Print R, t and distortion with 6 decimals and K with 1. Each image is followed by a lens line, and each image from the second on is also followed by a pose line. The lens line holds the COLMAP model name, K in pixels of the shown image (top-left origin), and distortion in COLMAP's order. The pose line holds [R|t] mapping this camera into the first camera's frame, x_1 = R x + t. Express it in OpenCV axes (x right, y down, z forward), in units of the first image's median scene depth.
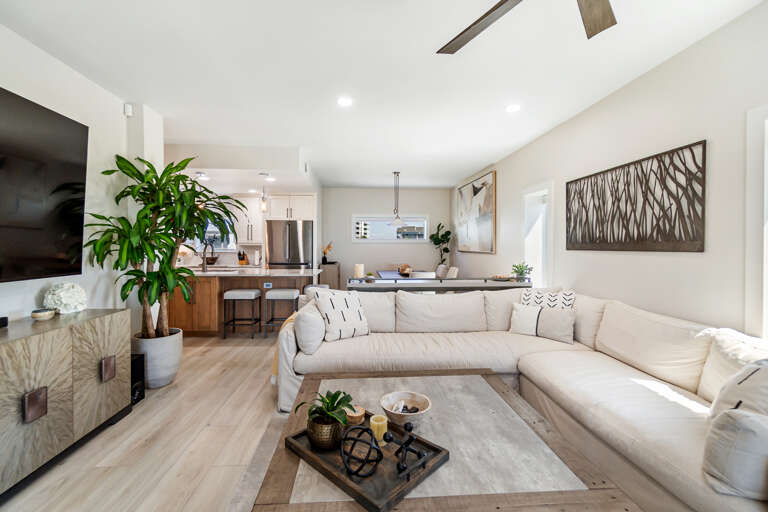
lens RADIAL K [[328.0, 0, 392.6], [0, 328.0, 246.7], [0, 0, 1]] dist [-0.010197, 0.001610]
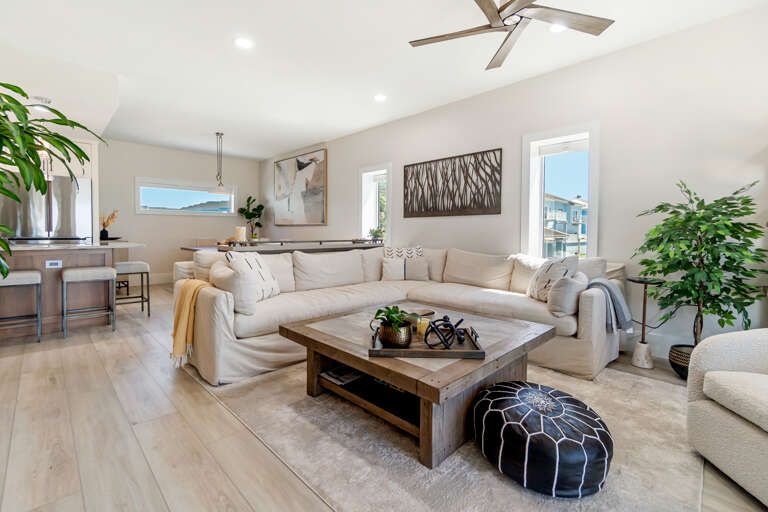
lens RADIAL K [[328.0, 0, 386.6], [0, 328.0, 242.9], [0, 0, 1]] dist [-0.010197, 0.001610]
pose [[0.766214, -0.023753, 0.642147, -0.459206], [0.000163, 0.999324, 0.036771, 0.078492], [-0.642586, -0.028069, 0.765699, 0.045666]]
